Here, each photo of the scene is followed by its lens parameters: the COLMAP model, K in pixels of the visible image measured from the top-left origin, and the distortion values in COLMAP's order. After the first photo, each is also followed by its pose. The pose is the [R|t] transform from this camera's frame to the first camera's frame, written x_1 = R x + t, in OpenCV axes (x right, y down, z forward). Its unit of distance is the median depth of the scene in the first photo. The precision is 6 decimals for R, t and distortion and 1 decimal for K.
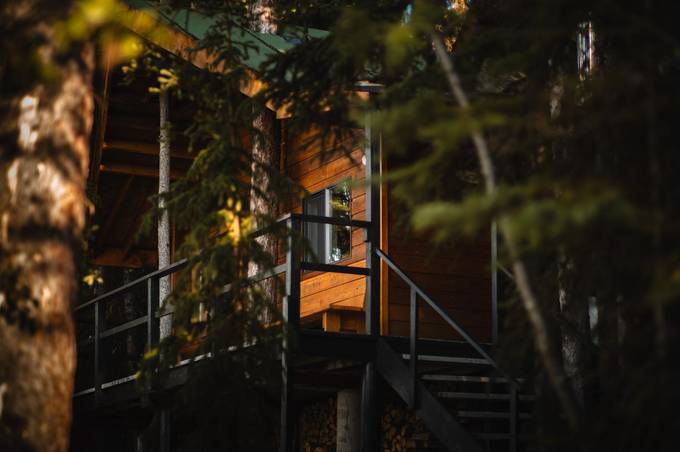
lens RADIAL K [[1059.5, 0, 340.0], [0, 1059.5, 226.0], [0, 0, 1]] dist [-0.170025, -0.058724]
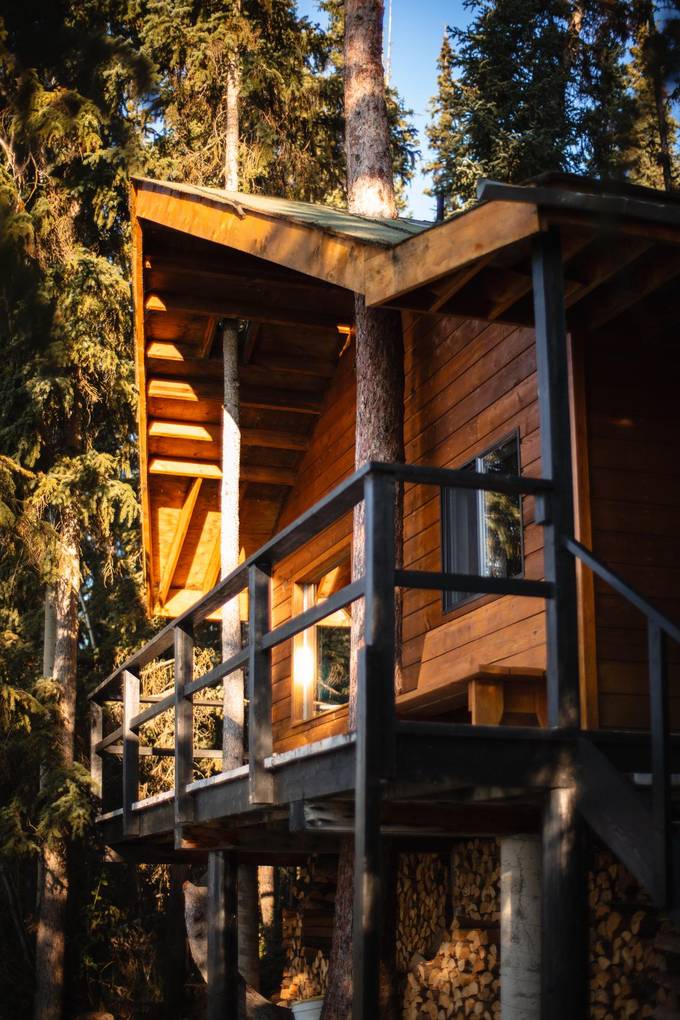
lens RADIAL K [[1589.2, 0, 340.0], [0, 1589.2, 510.0], [0, 0, 1]] dist [-0.170025, -0.058724]
pose [[0.993058, -0.036346, -0.111866, 0.012195], [0.033507, 0.999069, -0.027157, 0.020570], [0.112749, 0.023220, 0.993352, 0.267975]]
